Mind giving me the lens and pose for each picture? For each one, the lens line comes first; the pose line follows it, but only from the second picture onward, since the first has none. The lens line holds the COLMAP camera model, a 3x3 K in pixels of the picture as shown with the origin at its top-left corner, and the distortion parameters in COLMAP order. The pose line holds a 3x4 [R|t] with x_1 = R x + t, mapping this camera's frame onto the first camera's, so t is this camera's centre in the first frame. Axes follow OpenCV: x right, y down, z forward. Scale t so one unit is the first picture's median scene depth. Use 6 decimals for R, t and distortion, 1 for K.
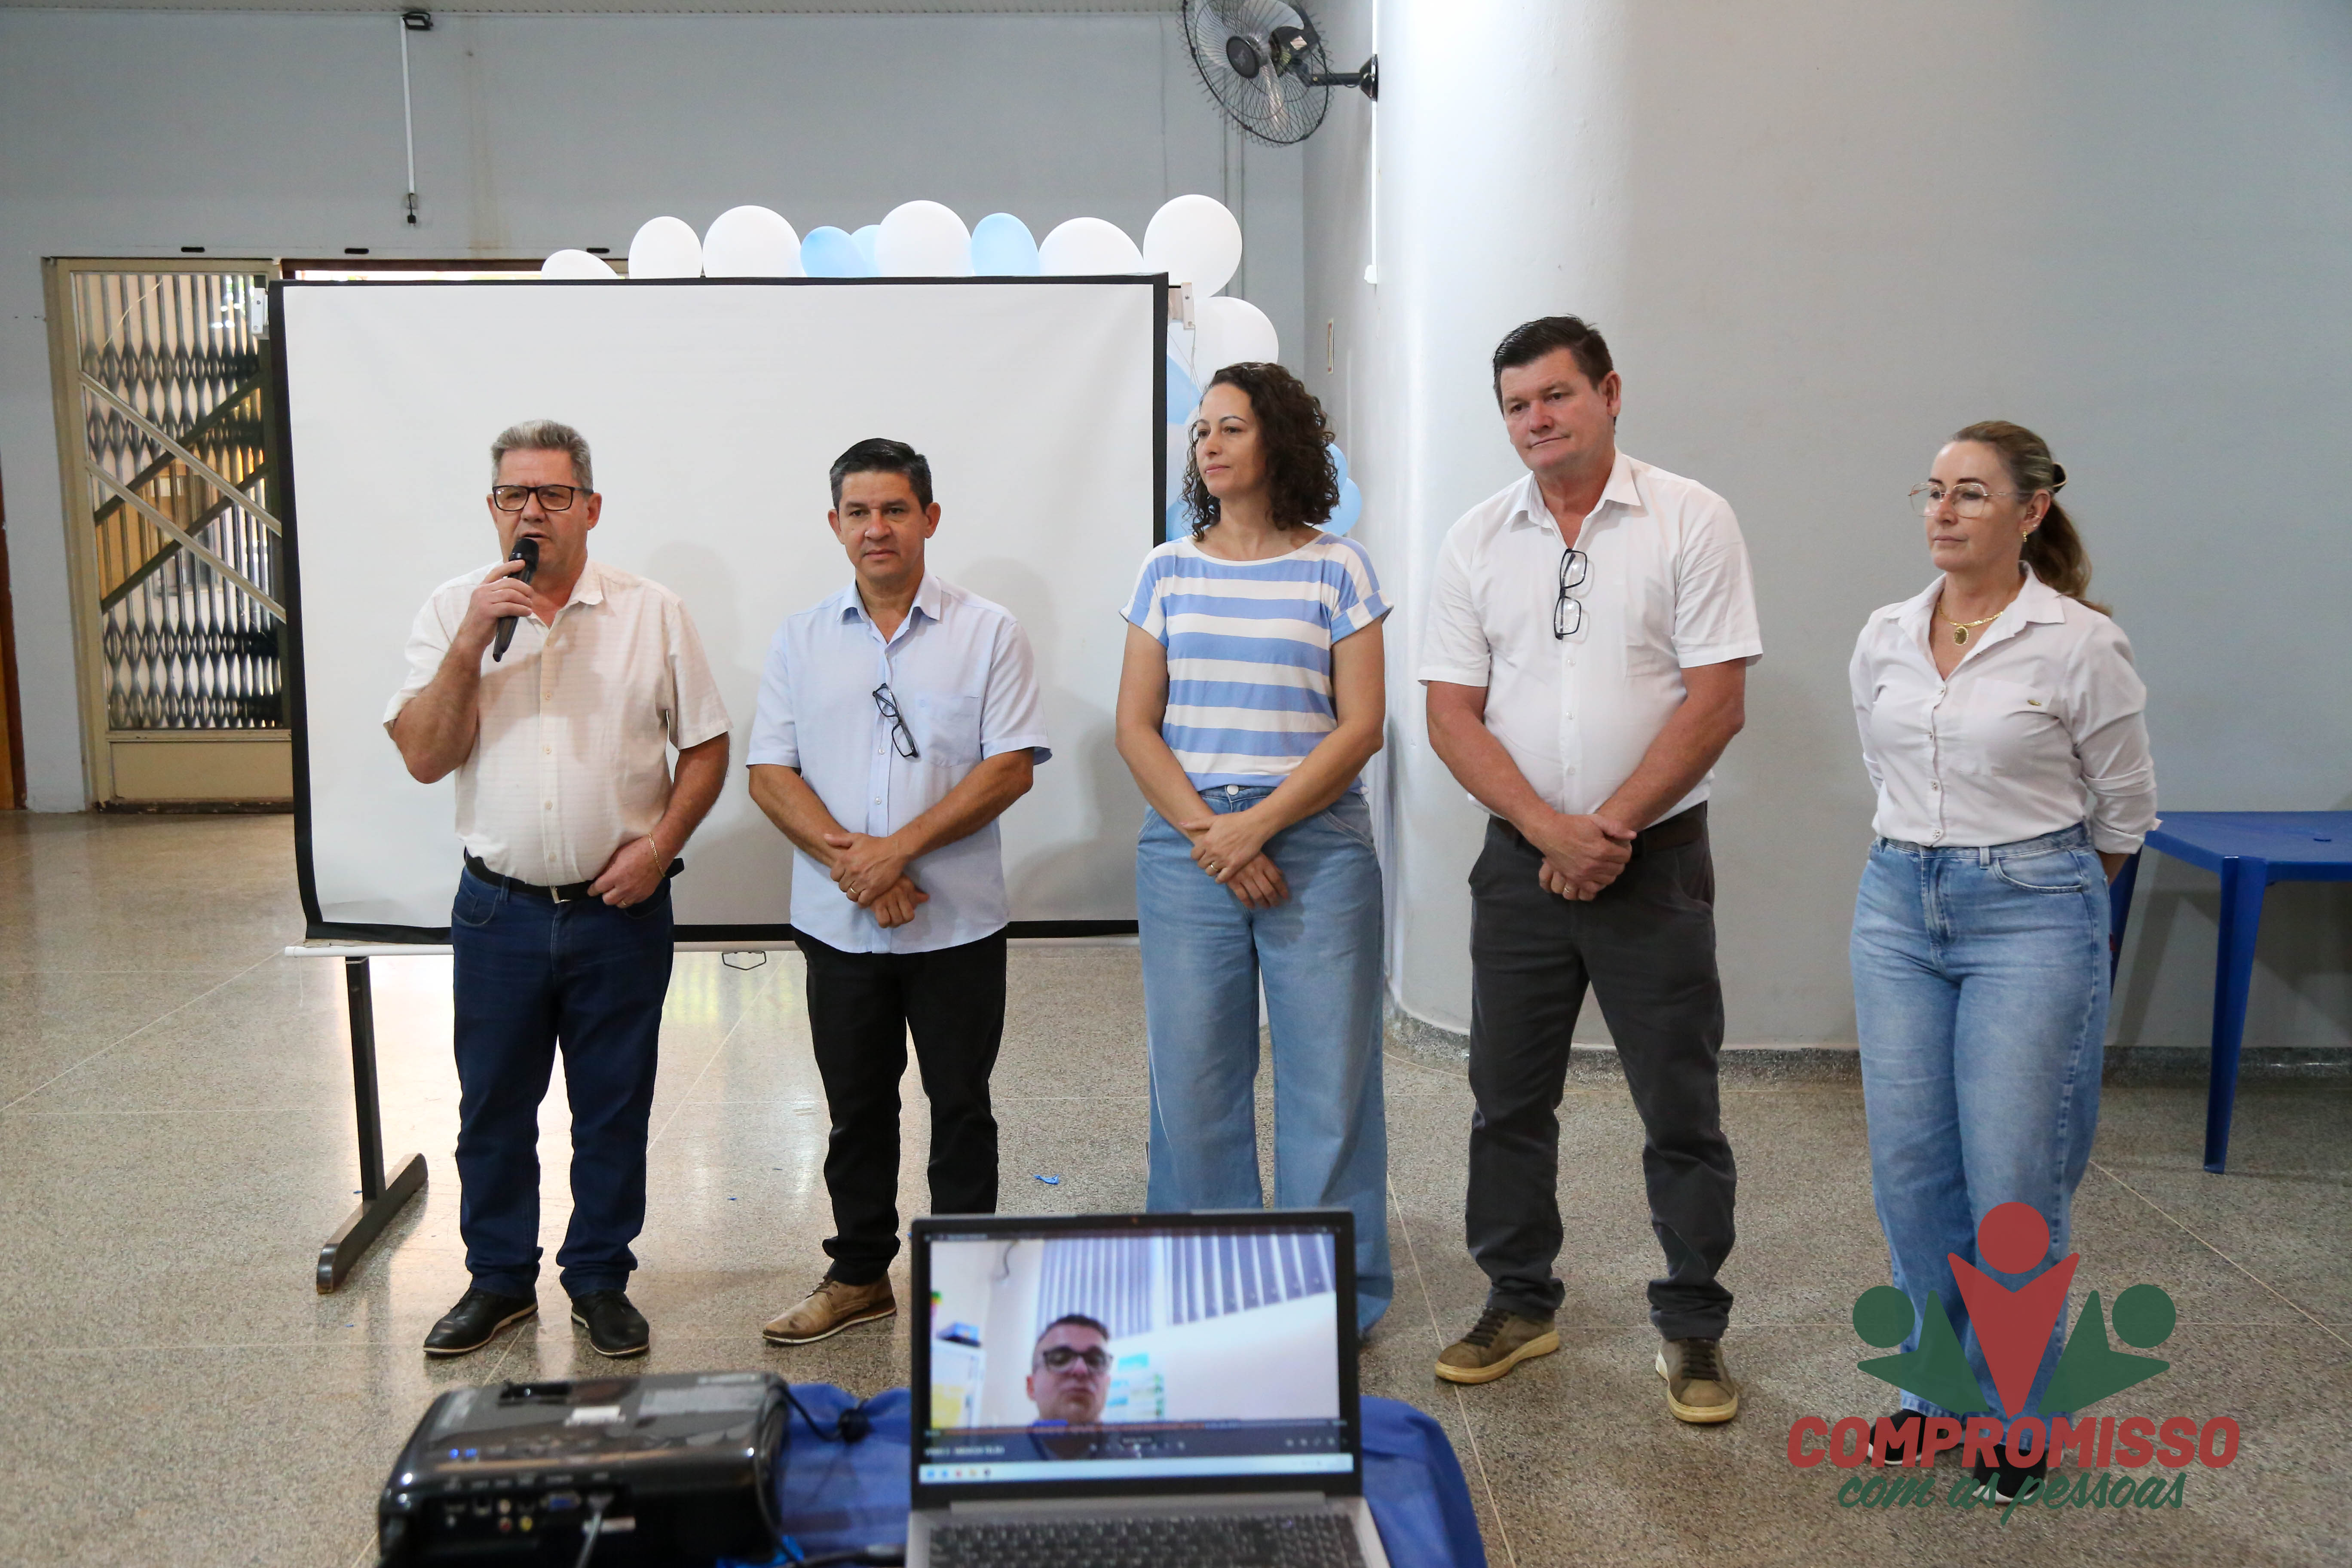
lens RADIAL K [[2454.0, 0, 1168.2], [0, 2454.0, 791.4], [0, 0, 1]] dist [0.006153, 0.124287]
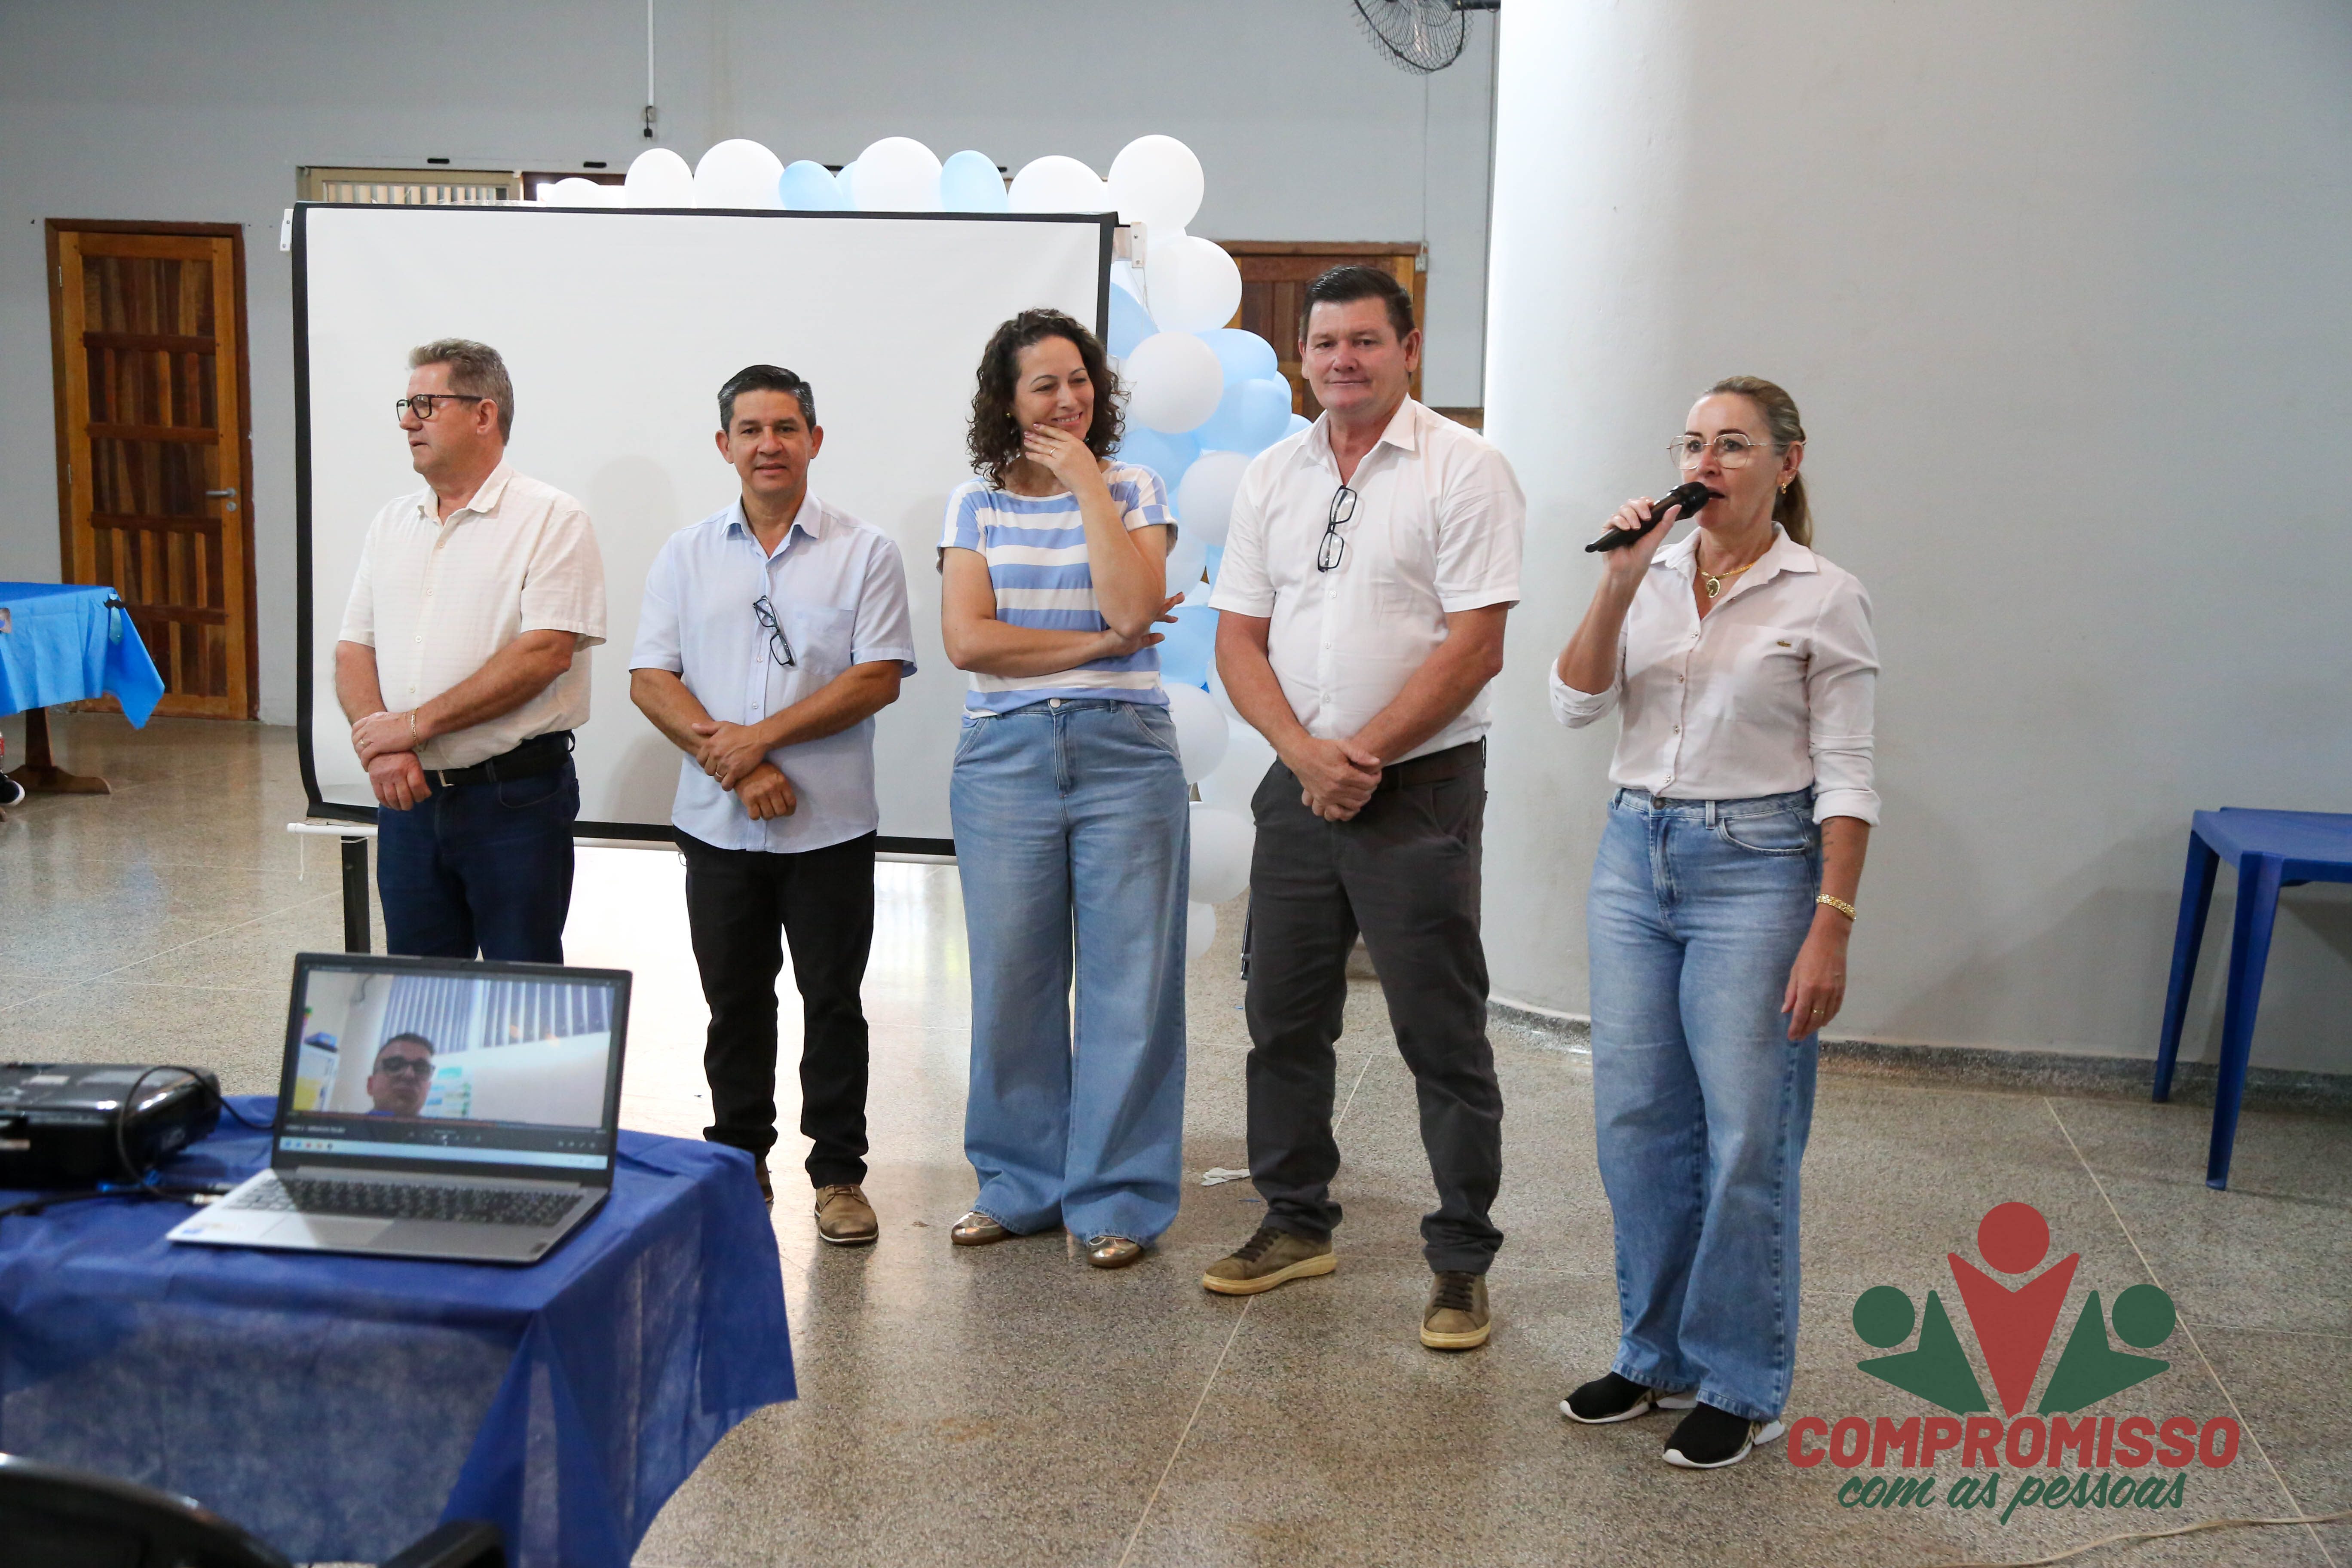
lens RADIAL K [[2870.8, 0, 1168.2], [0, 2870.8, 787.3], [0, 0, 1]] dist [0.027019, 0.318213]
pose [[0.981496, 0.053993, -0.183711, 0.272070], [-0.054317, 0.998518, 0.003273, 0.024530], [0.183615, 0.006766, 0.982975, -0.183577]]
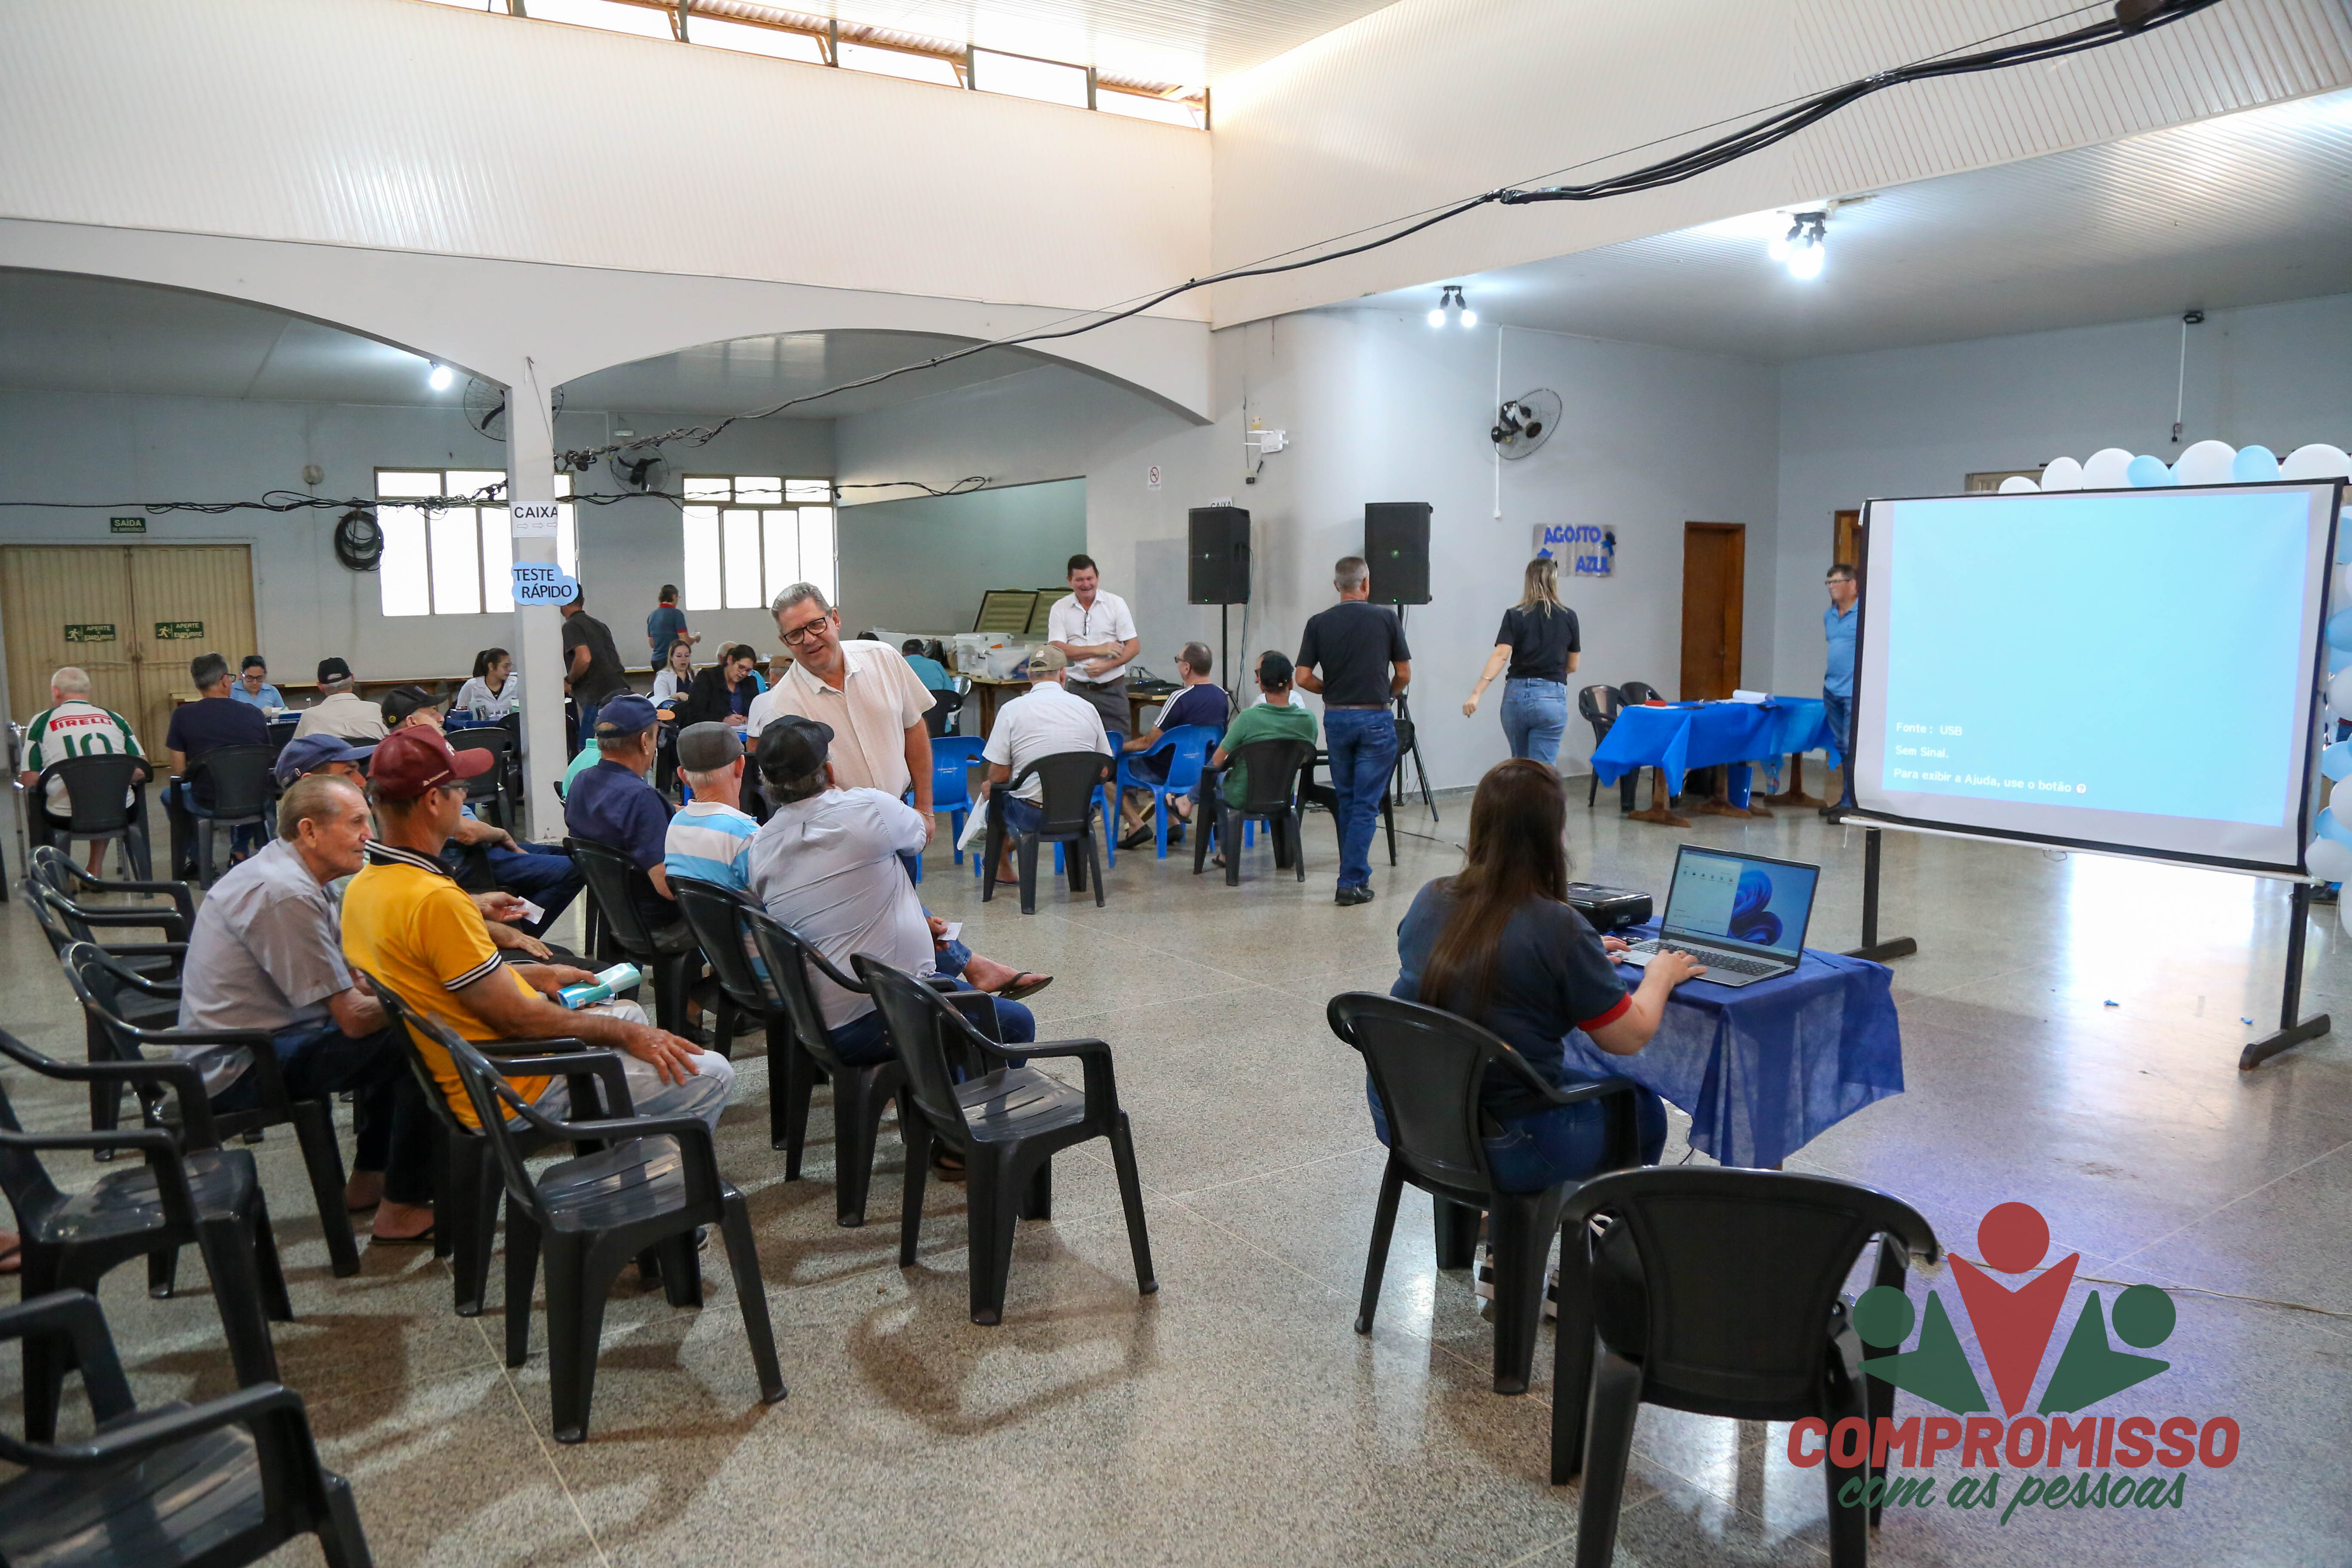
lens RADIAL K [[1614.1, 0, 1176.0], [0, 1614.1, 784.0], [0, 0, 1]] dist [-0.076148, 0.069049]
pose [[0.548432, 0.111475, -0.828731, 0.489408], [-0.120131, 0.991297, 0.053843, 0.033128], [0.827521, 0.070027, 0.557051, -0.237839]]
